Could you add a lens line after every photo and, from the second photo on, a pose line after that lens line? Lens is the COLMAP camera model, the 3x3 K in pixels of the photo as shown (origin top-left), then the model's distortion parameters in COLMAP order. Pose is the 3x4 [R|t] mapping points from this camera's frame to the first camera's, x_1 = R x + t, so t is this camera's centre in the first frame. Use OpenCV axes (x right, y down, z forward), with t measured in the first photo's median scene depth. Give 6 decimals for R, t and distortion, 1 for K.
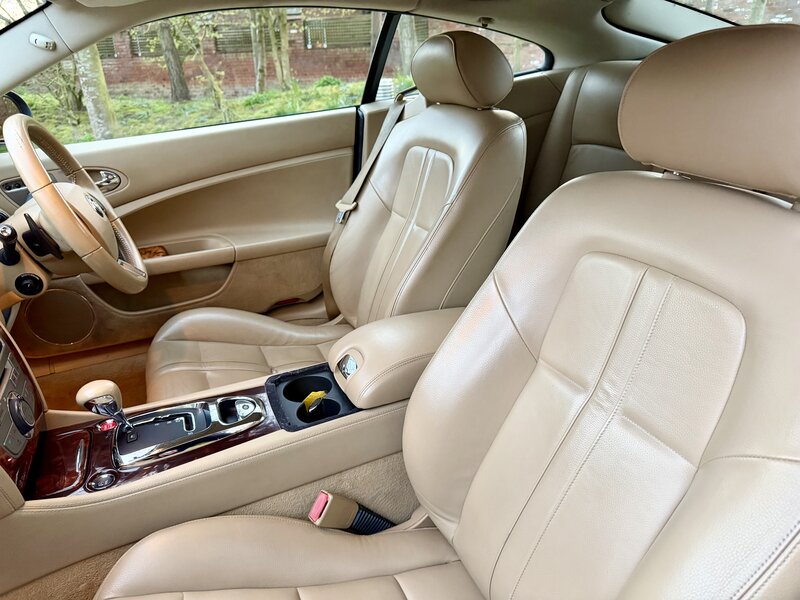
lens RADIAL K [[567.2, 0, 403.9], [0, 567.2, 303.6], [0, 0, 1]] dist [0.030088, -0.038477]
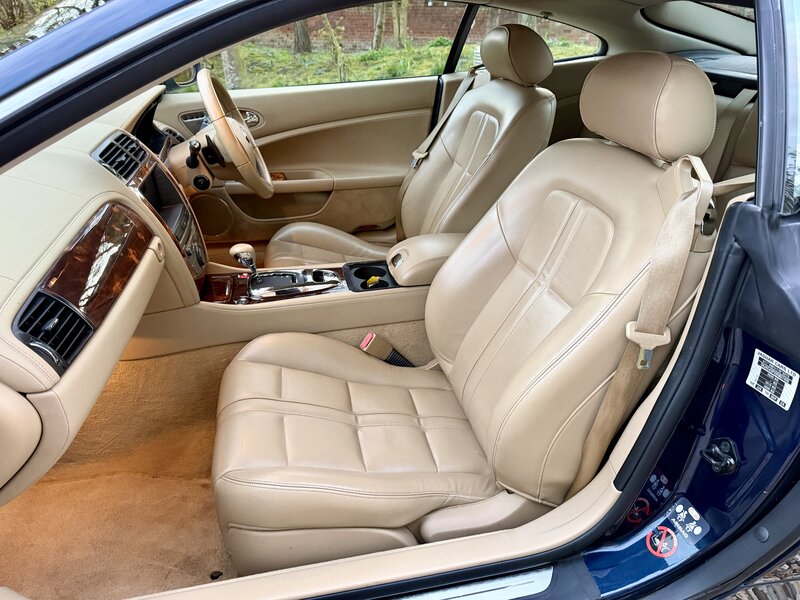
lens RADIAL K [[567.2, 0, 406.2], [0, 567.2, 318.0], [0, 0, 1]] dist [0.030088, -0.038477]
pose [[0.980665, 0.131890, -0.144571, 0.104716], [-0.119551, 0.988651, 0.090978, 0.082986], [0.154929, -0.071935, 0.985303, -0.310642]]
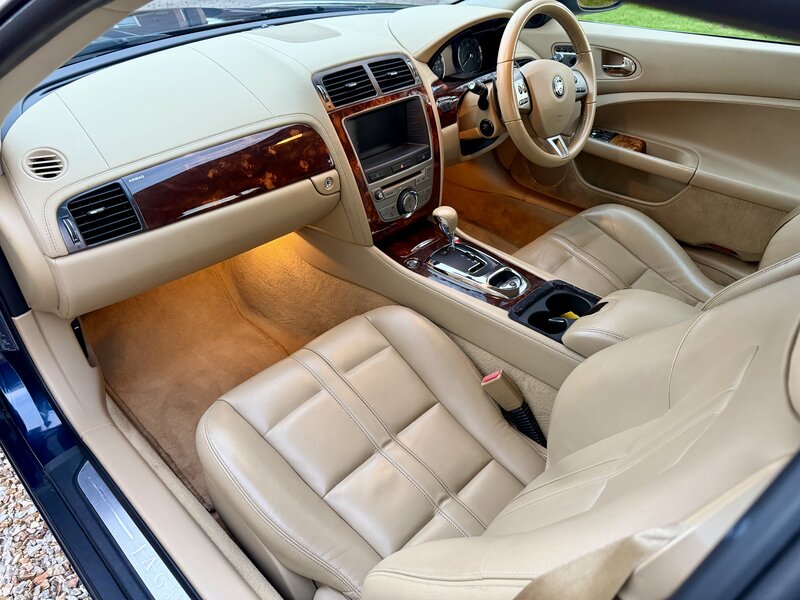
lens RADIAL K [[567.2, 0, 399.0], [0, 567.2, 304.8], [0, 0, 1]] dist [0.030088, -0.038477]
pose [[0.387166, 0.583451, -0.713924, 0.343544], [-0.399916, 0.803951, 0.440147, -0.144388], [0.830764, 0.115099, 0.544594, 0.077313]]
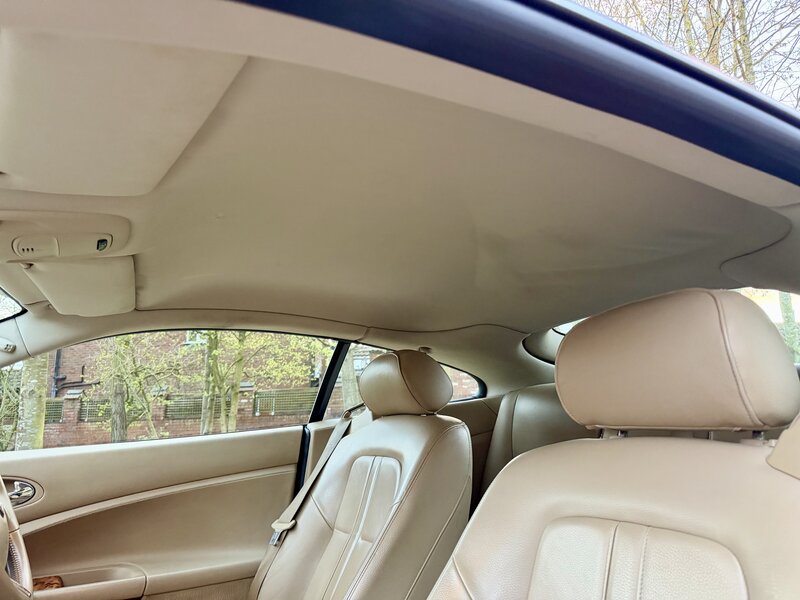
lens RADIAL K [[567.2, 0, 404.7], [0, 567.2, 306.5], [0, 0, 1]] dist [0.030088, -0.038477]
pose [[0.994932, 0.027655, 0.096671, -0.006756], [0.033836, 0.813280, -0.580887, 0.083156], [-0.094685, 0.581214, 0.808223, 0.037009]]
